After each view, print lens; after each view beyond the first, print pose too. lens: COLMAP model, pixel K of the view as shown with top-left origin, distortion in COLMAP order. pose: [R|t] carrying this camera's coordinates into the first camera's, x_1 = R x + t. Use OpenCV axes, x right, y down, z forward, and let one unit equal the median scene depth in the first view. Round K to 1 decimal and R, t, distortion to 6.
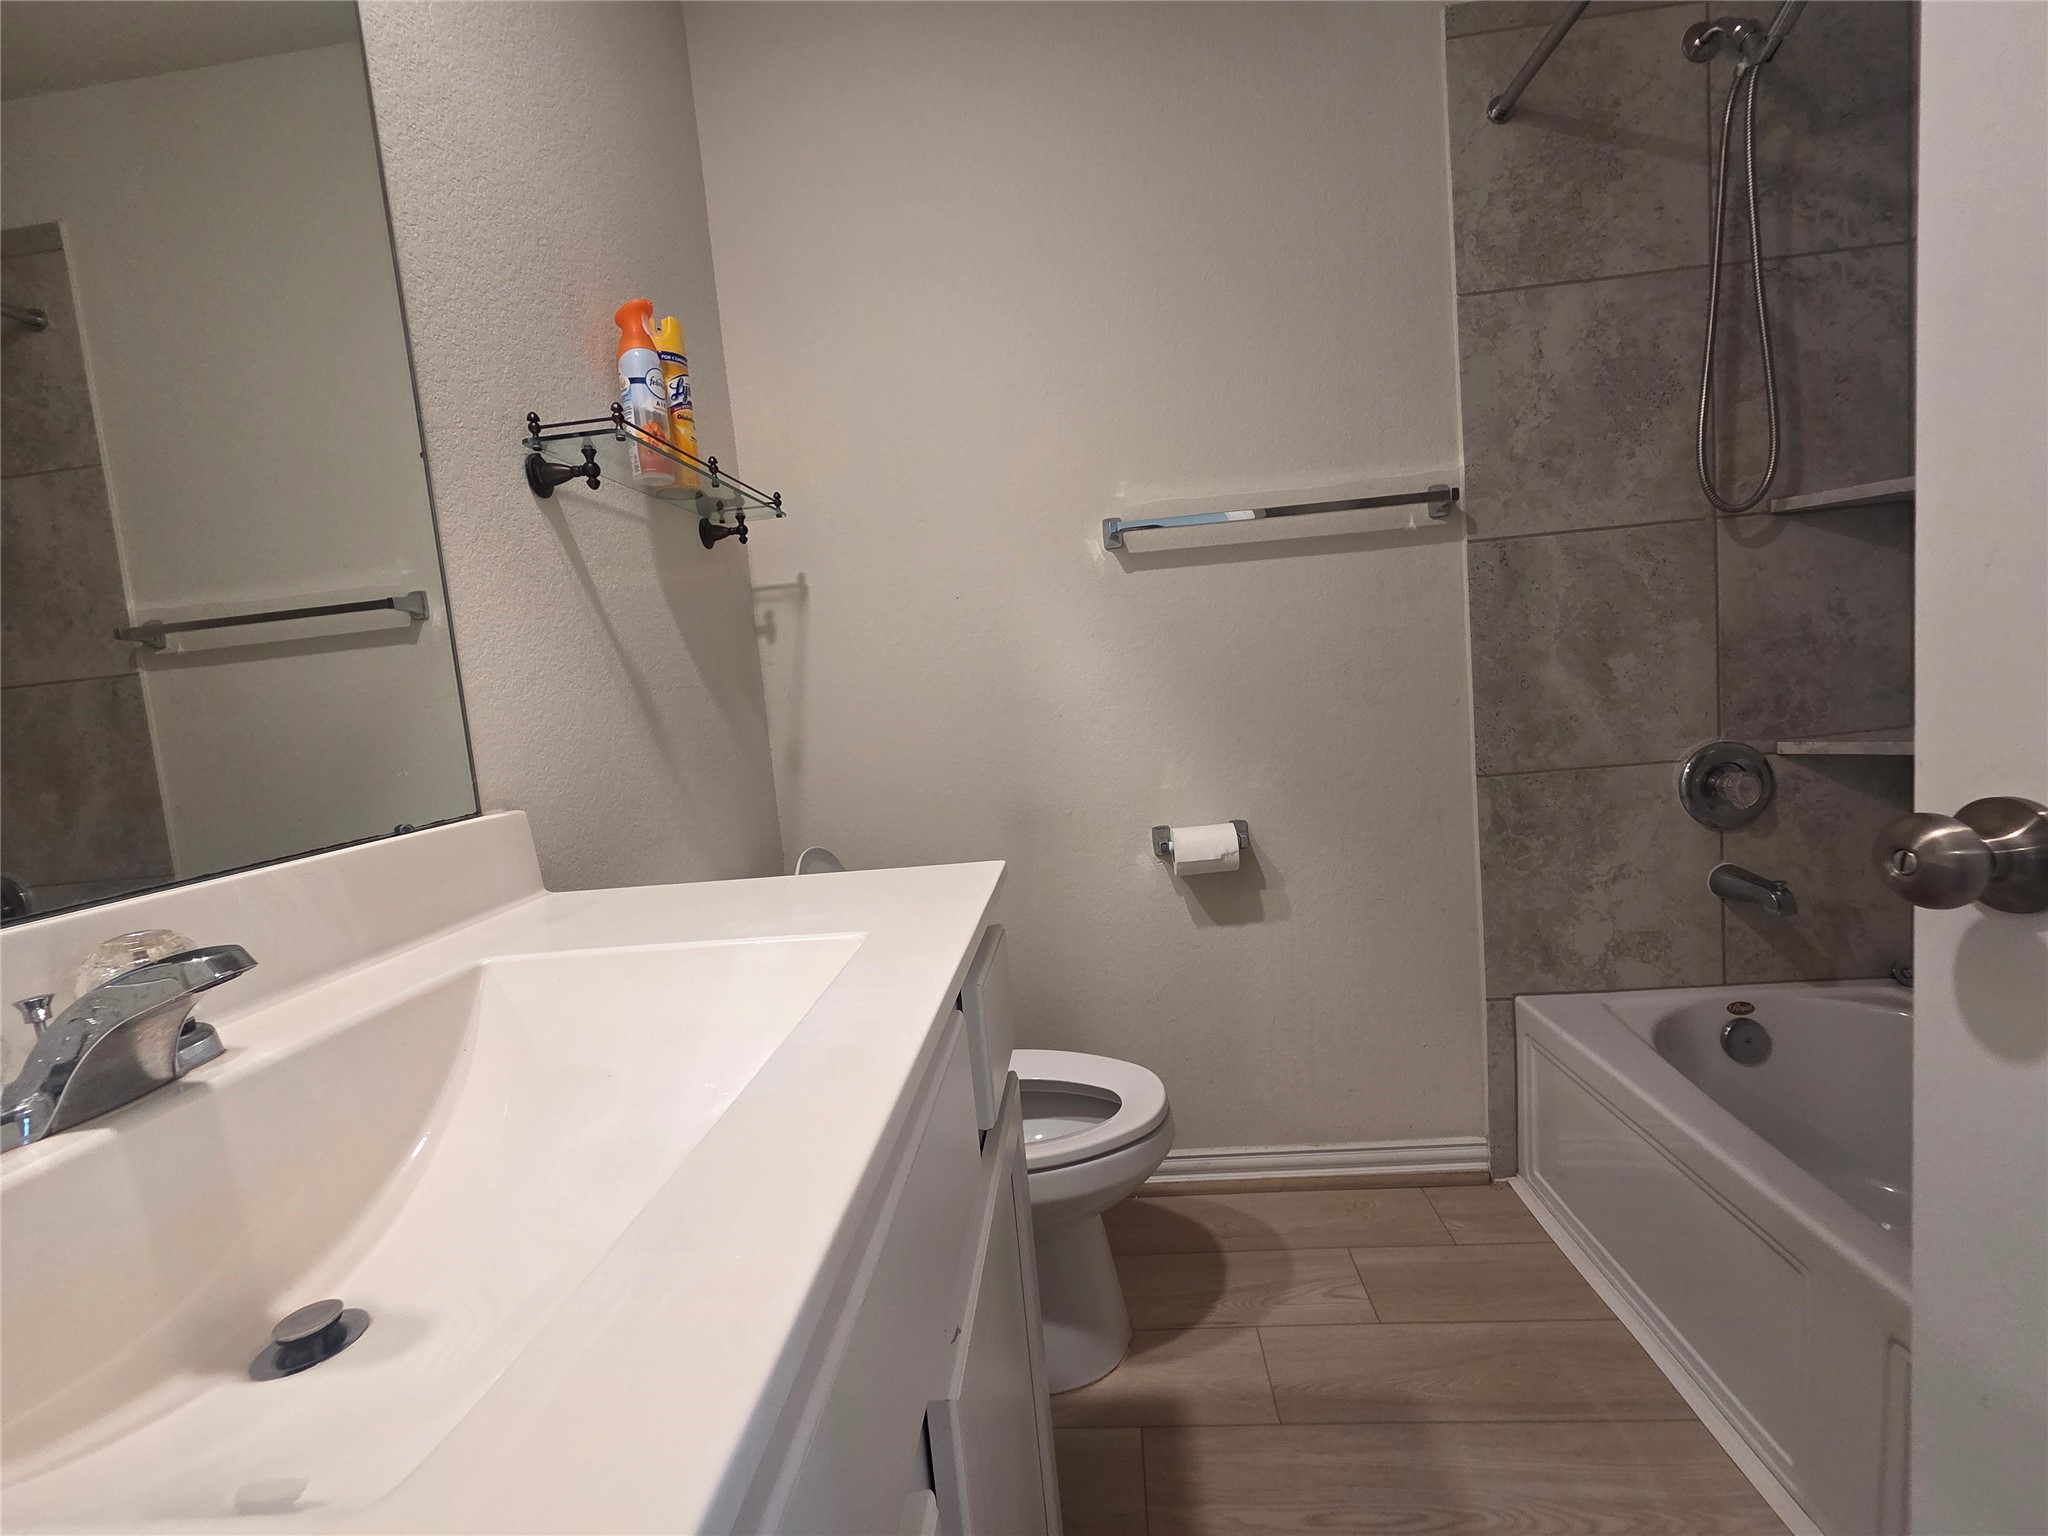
lens RADIAL K [[842.4, 0, 1021.6], [0, 842.4, 764.7], [0, 0, 1]] dist [-0.001952, 0.000451]
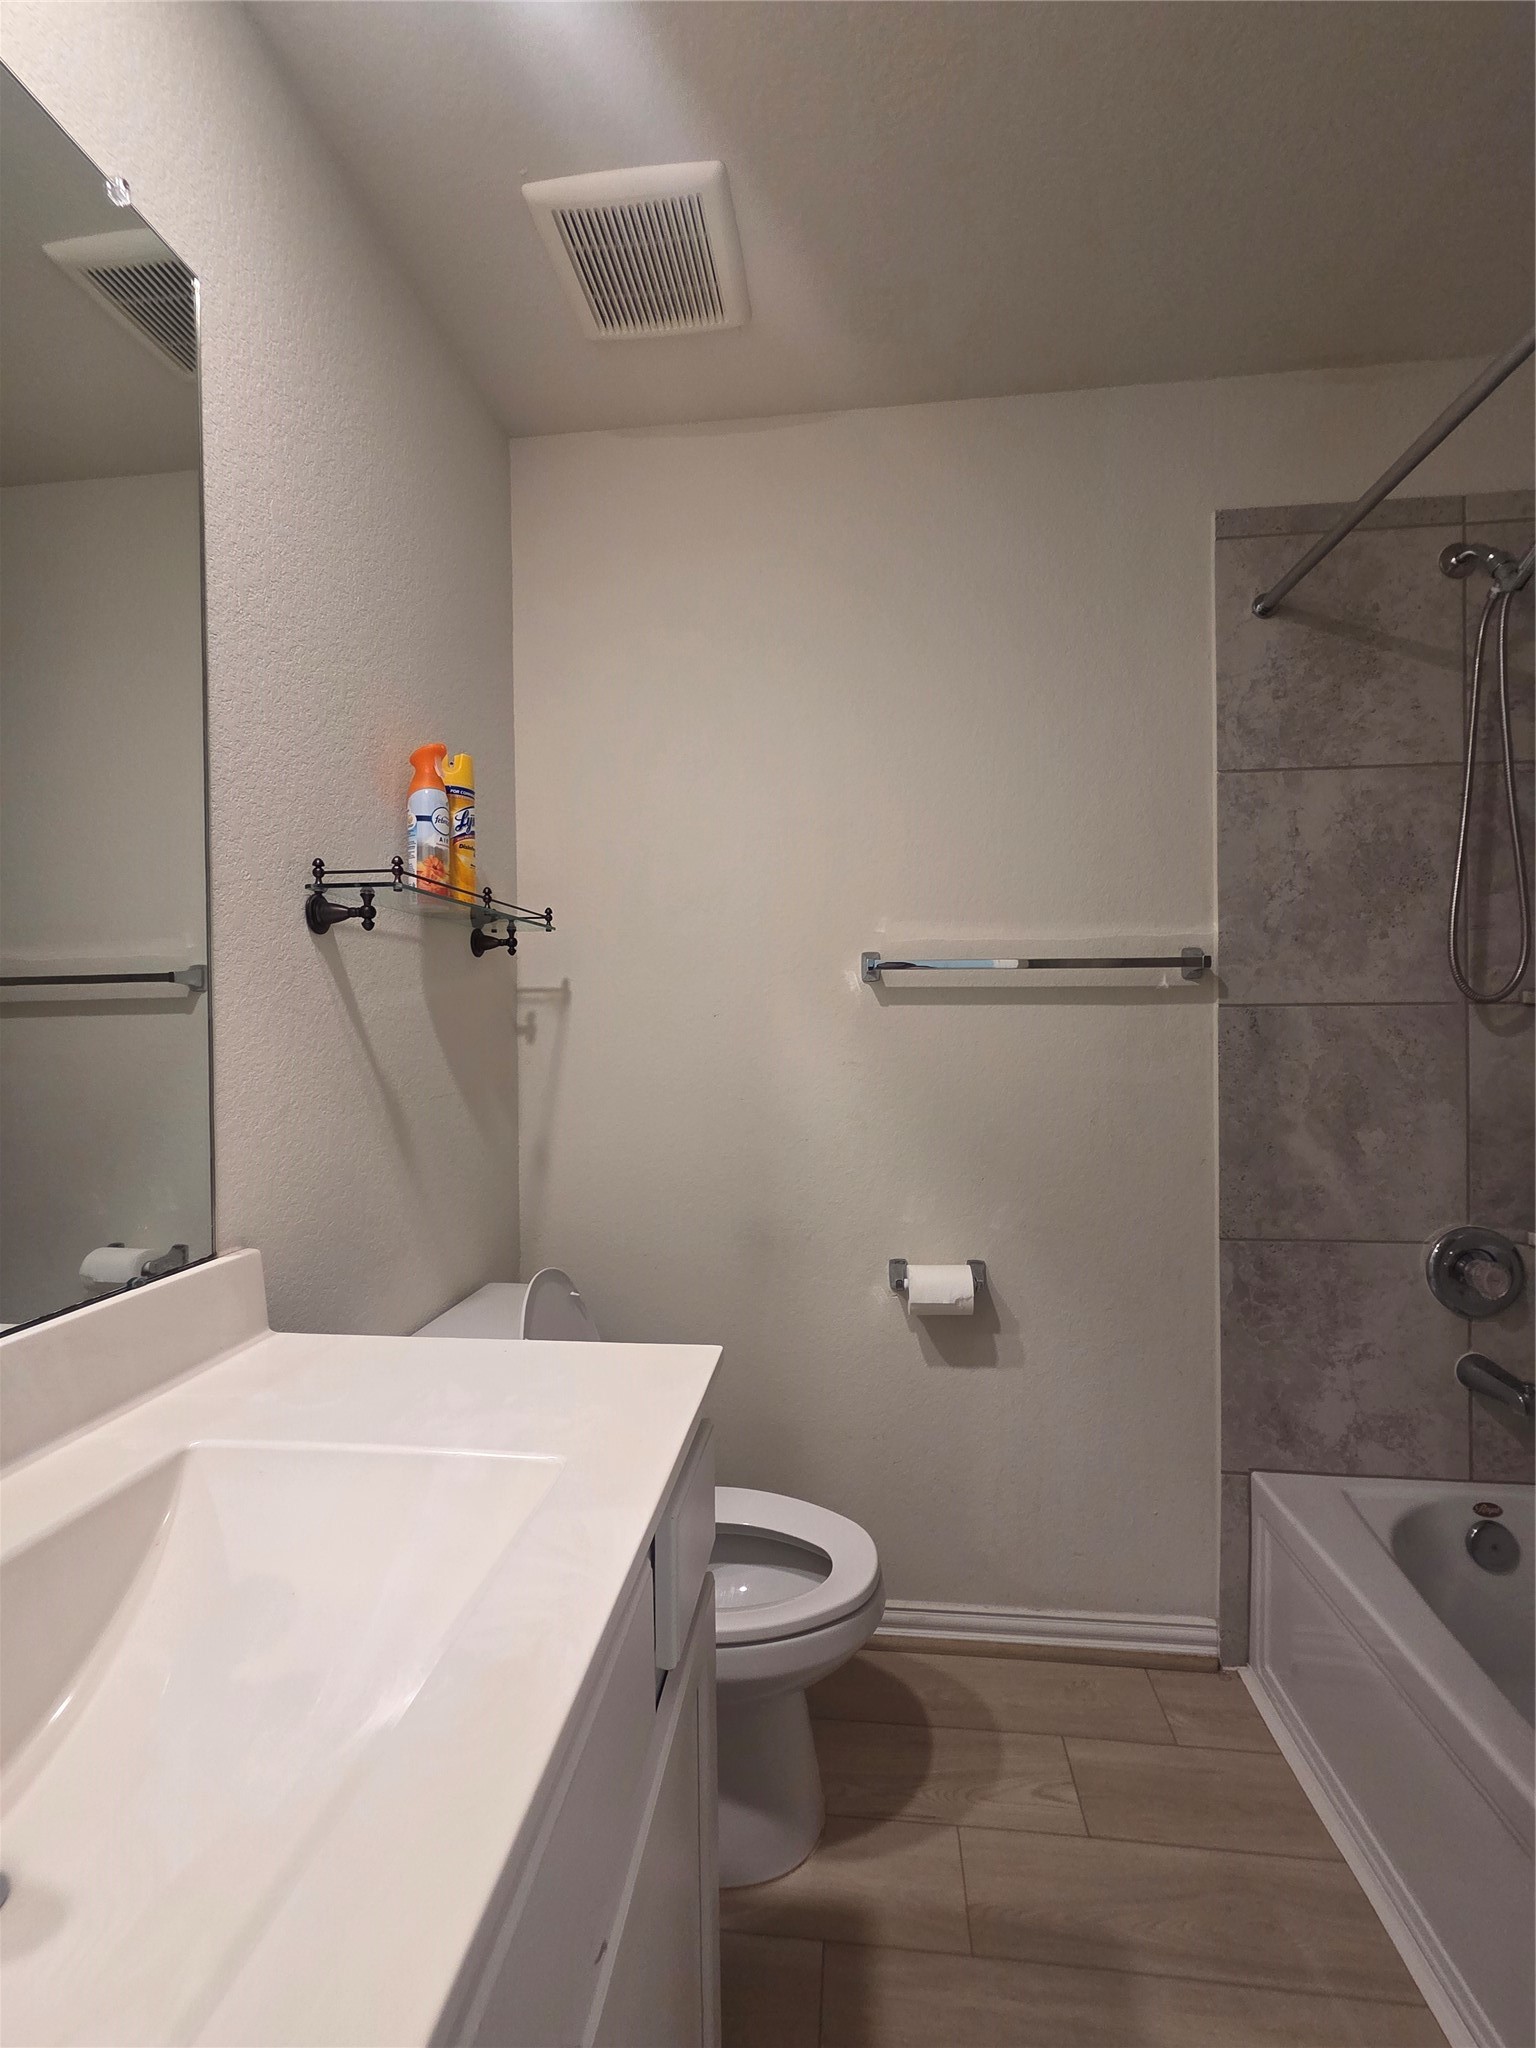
lens RADIAL K [[842.4, 0, 773.9], [0, 842.4, 1017.5], [0, 0, 1]] dist [-0.001952, 0.000451]
pose [[0.996485, 0.080194, -0.024208, 0.021865], [-0.081959, 0.993099, -0.083891, -0.125348], [0.017313, 0.085580, 0.996181, -0.019299]]
